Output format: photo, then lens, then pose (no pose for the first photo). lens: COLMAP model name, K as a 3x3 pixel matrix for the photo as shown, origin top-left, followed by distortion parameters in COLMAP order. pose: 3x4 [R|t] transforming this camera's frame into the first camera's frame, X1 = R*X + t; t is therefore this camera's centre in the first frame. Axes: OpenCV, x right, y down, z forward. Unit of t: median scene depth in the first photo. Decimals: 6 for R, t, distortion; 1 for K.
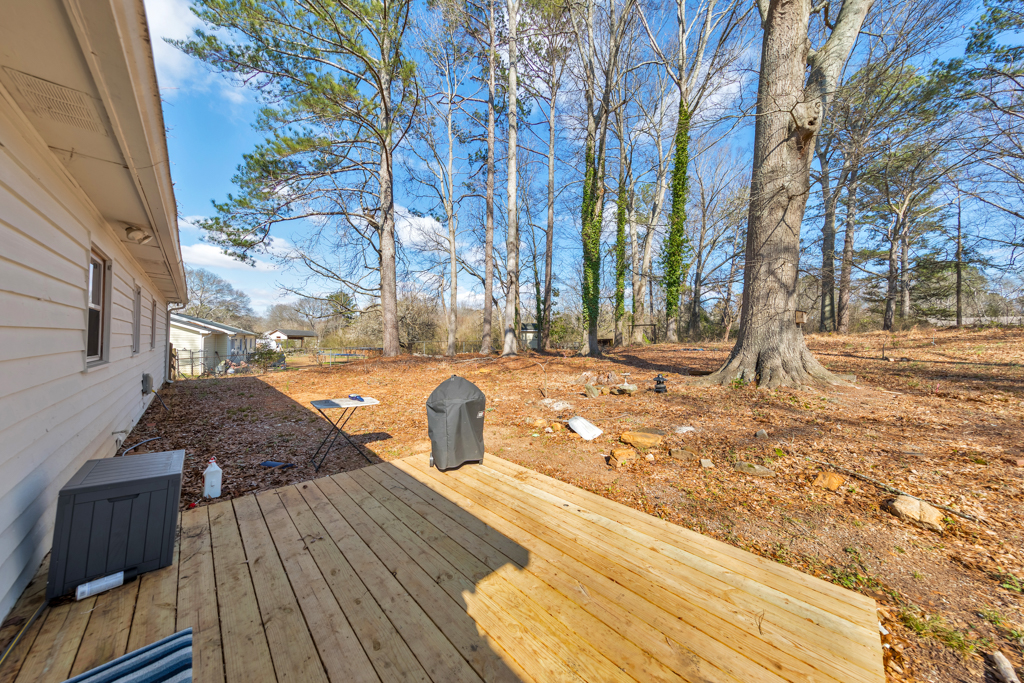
lens RADIAL K [[329.3, 0, 514.6], [0, 329.3, 346.0], [0, 0, 1]] dist [0.007612, -0.000310]
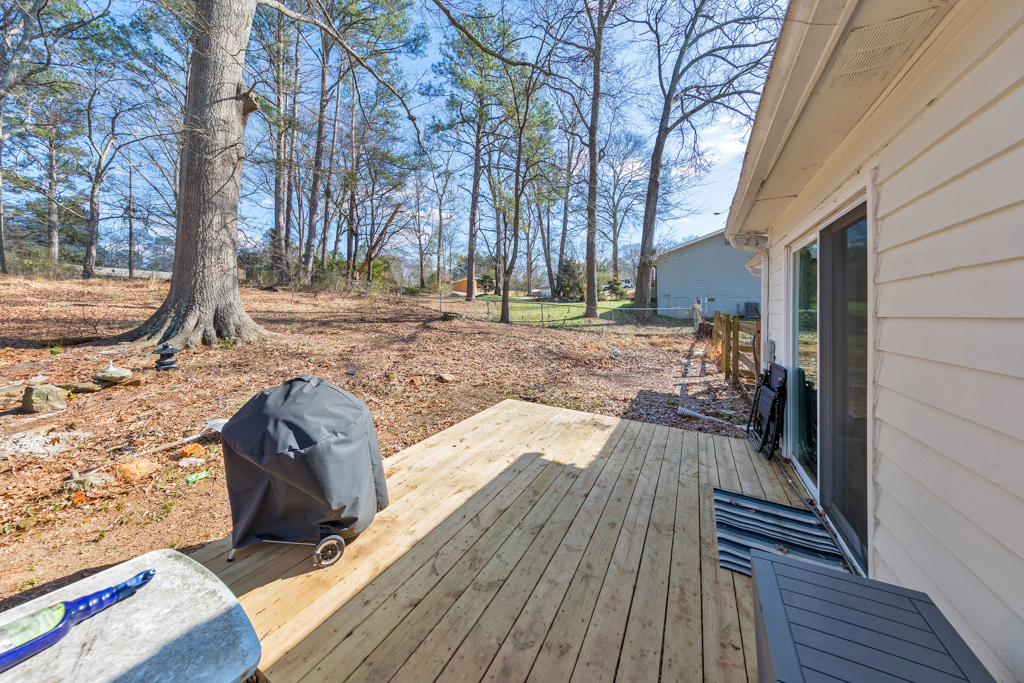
lens RADIAL K [[329.3, 0, 521.0], [0, 329.3, 308.5], [0, 0, 1]] dist [0.007612, -0.000310]
pose [[-0.309505, -0.020244, 0.950682, -0.159366], [-0.024697, 0.999607, 0.013245, -0.005142], [-0.950577, -0.019379, -0.309883, 0.176792]]
